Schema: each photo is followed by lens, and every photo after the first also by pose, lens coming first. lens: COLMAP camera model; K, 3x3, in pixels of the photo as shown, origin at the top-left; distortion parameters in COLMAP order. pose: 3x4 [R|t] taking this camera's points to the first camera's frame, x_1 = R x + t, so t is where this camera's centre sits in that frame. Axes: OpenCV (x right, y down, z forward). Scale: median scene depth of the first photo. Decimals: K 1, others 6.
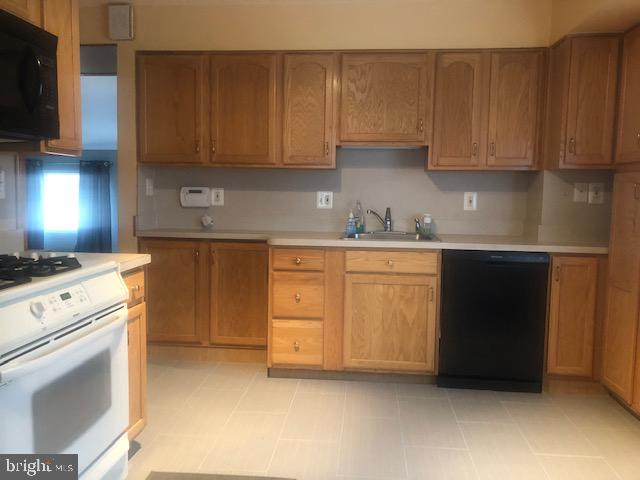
lens RADIAL K [[522.0, 0, 315.3], [0, 522.0, 231.9], [0, 0, 1]] dist [0.024114, -0.023008]
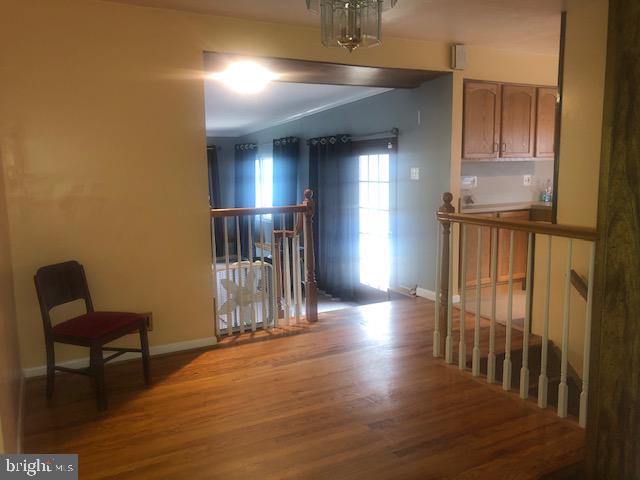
lens RADIAL K [[522.0, 0, 318.8], [0, 522.0, 234.7], [0, 0, 1]] dist [0.024114, -0.023008]
pose [[0.837768, -0.099173, 0.536944, -1.577382], [0.061267, 0.994231, 0.088042, -0.087635], [-0.542578, -0.040862, 0.839011, 0.030026]]
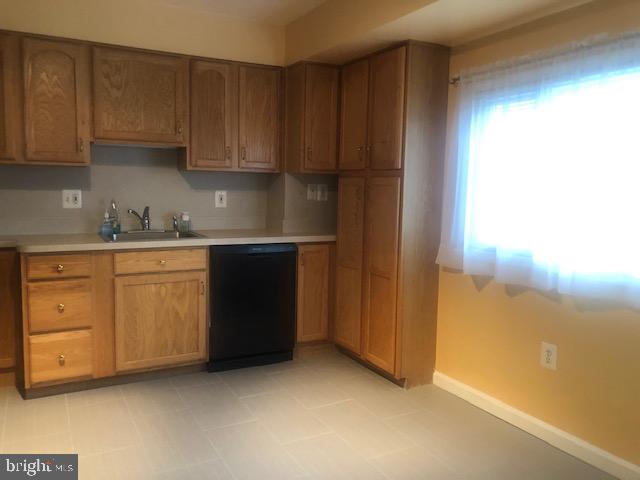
lens RADIAL K [[522.0, 0, 316.8], [0, 522.0, 236.1], [0, 0, 1]] dist [0.024114, -0.023008]
pose [[0.831274, -0.054454, 0.553189, -0.162885], [0.035873, 0.998371, 0.044369, -0.025351], [-0.554704, -0.017038, 0.831873, -0.019563]]
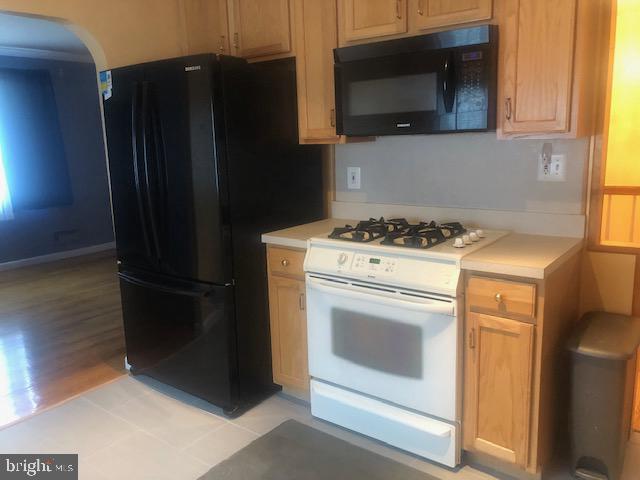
lens RADIAL K [[522.0, 0, 318.2], [0, 522.0, 238.5], [0, 0, 1]] dist [0.024114, -0.023008]
pose [[-0.544839, 0.163296, -0.822487, 0.356139], [-0.037052, 0.975209, 0.218161, -0.113269], [0.837722, 0.149338, -0.525281, 0.828490]]
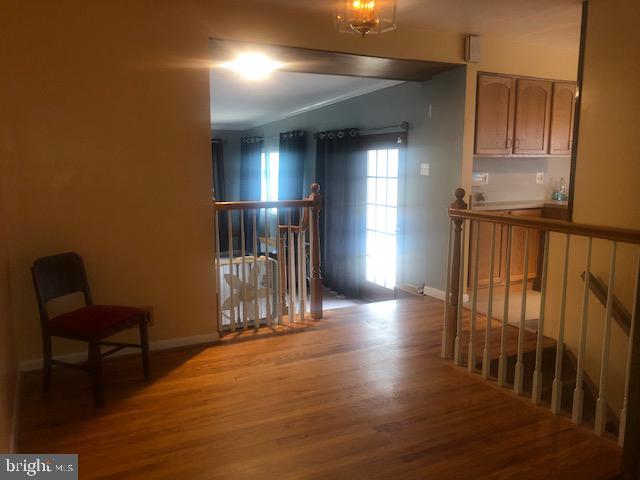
lens RADIAL K [[522.0, 0, 318.9], [0, 522.0, 239.6], [0, 0, 1]] dist [0.024114, -0.023008]
pose [[0.844253, -0.093326, 0.527757, -1.561213], [0.045509, 0.993649, 0.102910, -0.080851], [-0.534009, -0.062864, 0.843138, 0.062994]]
